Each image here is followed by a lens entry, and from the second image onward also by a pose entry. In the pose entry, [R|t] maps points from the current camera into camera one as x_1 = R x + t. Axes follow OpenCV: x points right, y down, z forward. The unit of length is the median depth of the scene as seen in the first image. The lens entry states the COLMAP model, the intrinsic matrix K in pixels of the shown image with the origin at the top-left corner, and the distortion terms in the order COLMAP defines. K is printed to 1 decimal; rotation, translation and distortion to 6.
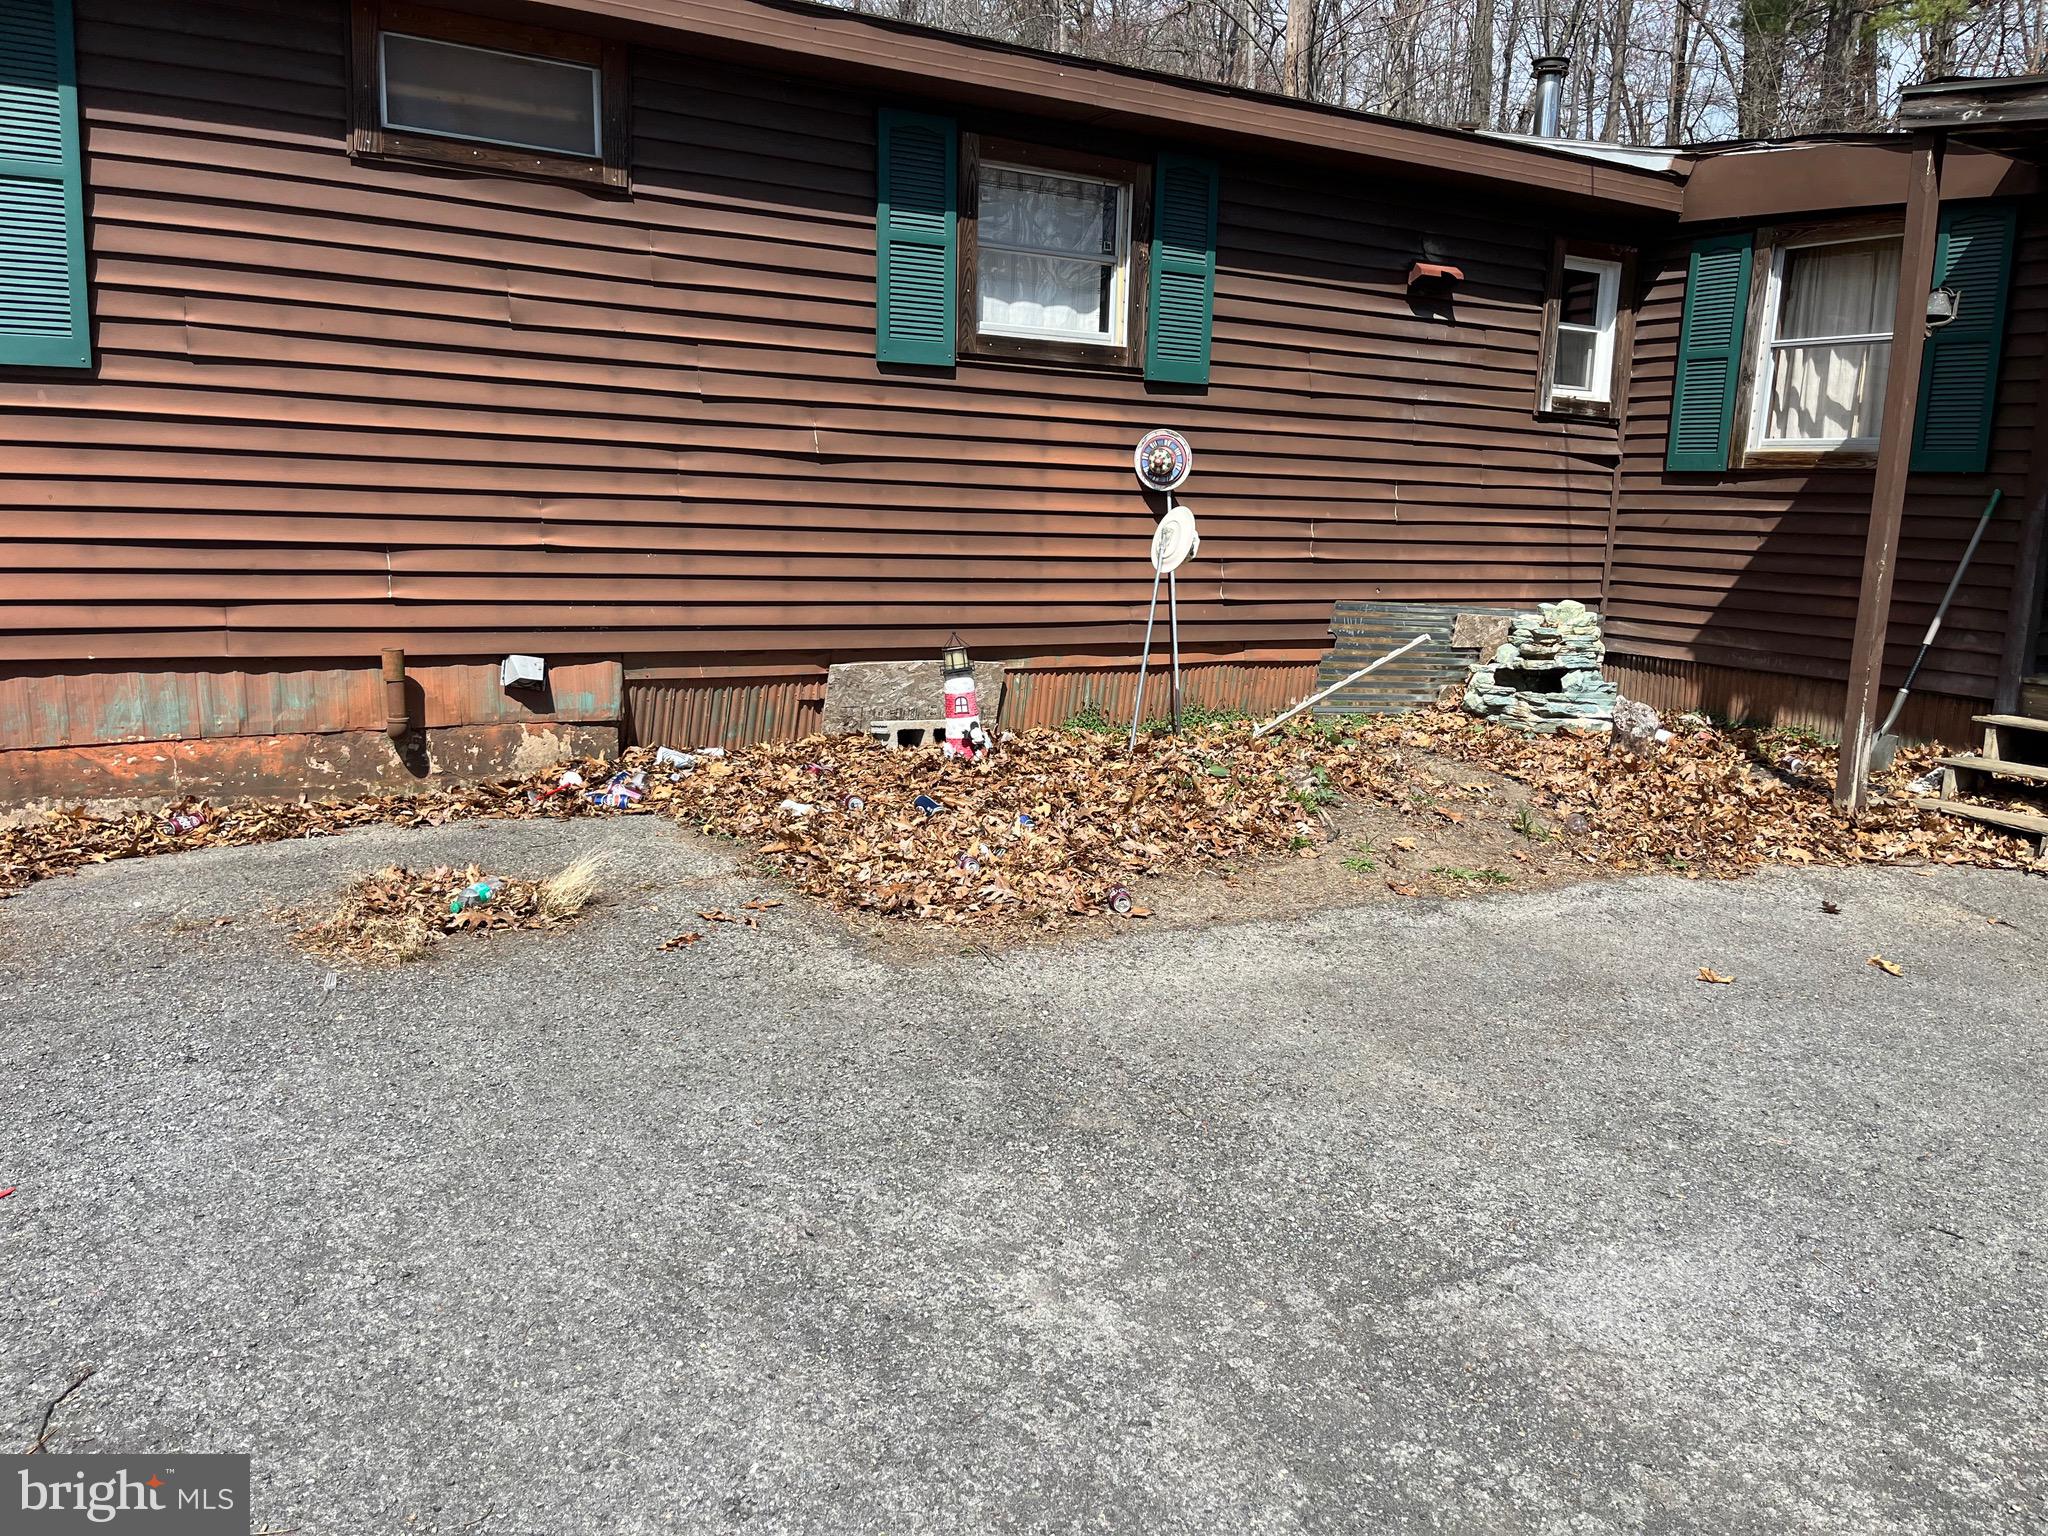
lens RADIAL K [[1541.4, 0, 1019.2], [0, 1541.4, 734.8], [0, 0, 1]] dist [0.065439, -0.110236]
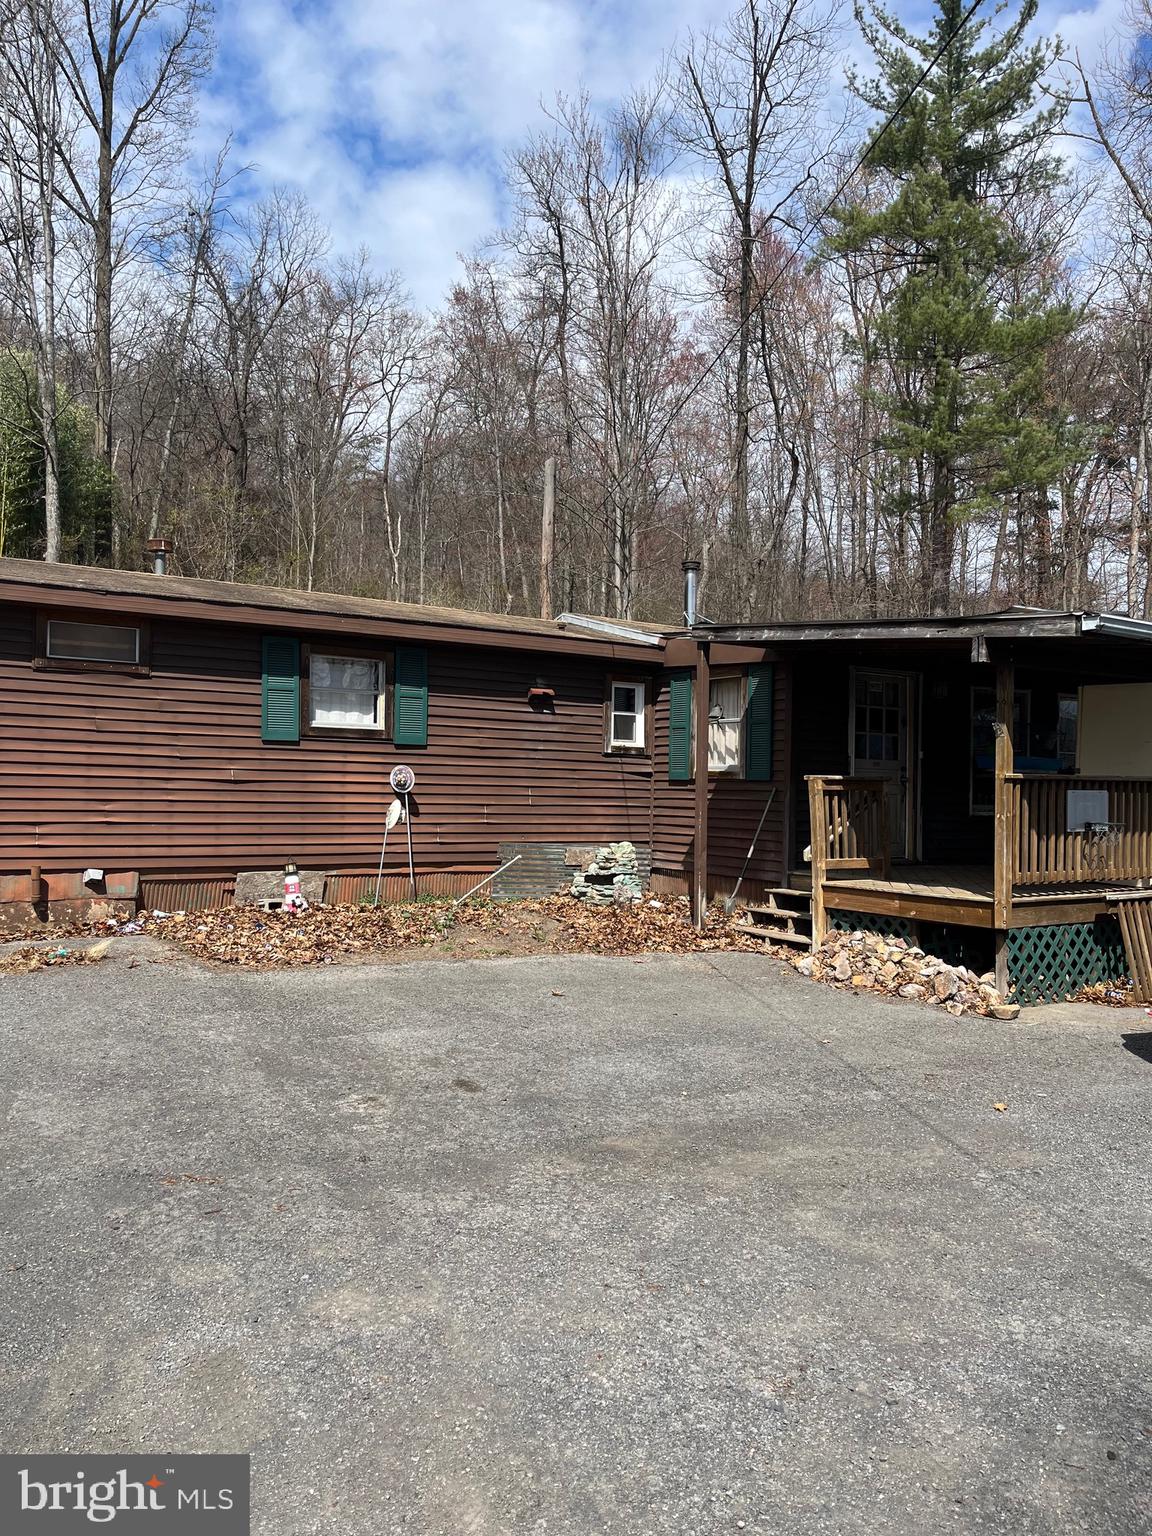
lens RADIAL K [[1156.0, 0, 586.3], [0, 1156.0, 742.6], [0, 0, 1]] dist [0.065439, -0.110236]
pose [[0.998763, -0.011440, 0.048400, 0.282875], [0.020433, 0.981646, -0.189613, 0.092522], [-0.045343, 0.190367, 0.980665, -0.660256]]
